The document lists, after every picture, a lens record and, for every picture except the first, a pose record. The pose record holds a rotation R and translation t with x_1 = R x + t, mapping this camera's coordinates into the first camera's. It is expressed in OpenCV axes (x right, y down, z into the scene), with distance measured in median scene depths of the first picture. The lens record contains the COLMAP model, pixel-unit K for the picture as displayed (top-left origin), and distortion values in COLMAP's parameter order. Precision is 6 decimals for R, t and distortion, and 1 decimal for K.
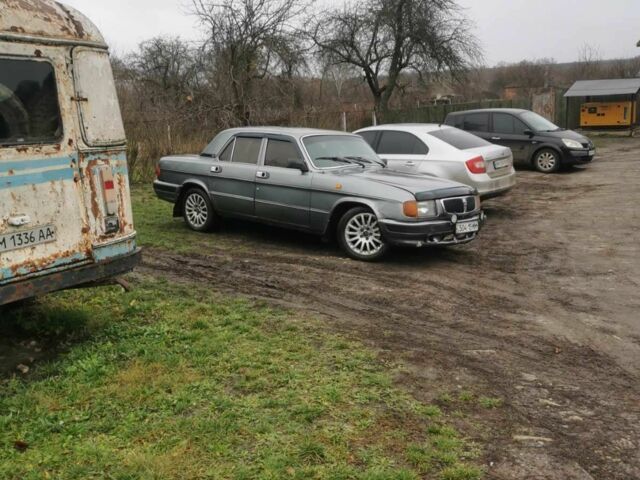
lens RADIAL K [[655.6, 0, 320.0], [0, 655.6, 240.0], [0, 0, 1]] dist [0.062135, -0.064769]
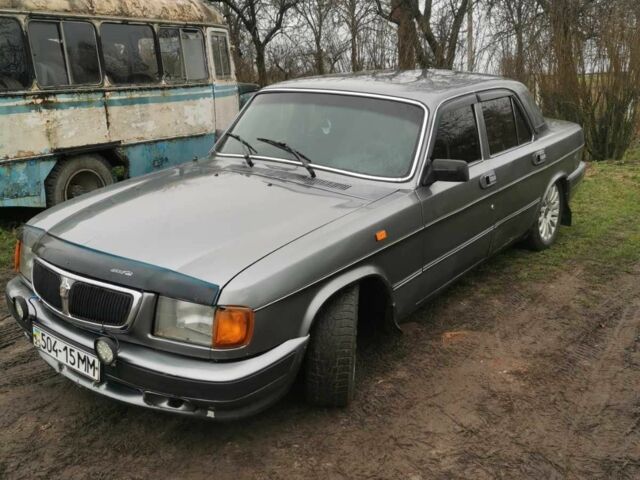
lens RADIAL K [[655.6, 0, 320.0], [0, 655.6, 240.0], [0, 0, 1]] dist [0.062135, -0.064769]
pose [[0.030275, 0.266469, -0.963368, 0.570685], [-0.158277, 0.952928, 0.258607, -0.200889], [0.986931, 0.144649, 0.071026, 1.081703]]
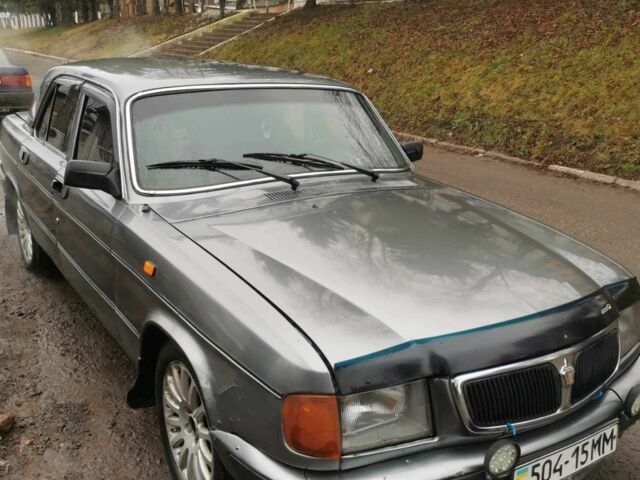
lens RADIAL K [[655.6, 0, 320.0], [0, 655.6, 240.0], [0, 0, 1]] dist [0.062135, -0.064769]
pose [[0.961669, 0.081074, -0.261952, 0.184374], [-0.047582, 0.990138, 0.131766, -0.137767], [0.270052, -0.114251, 0.956043, 0.698370]]
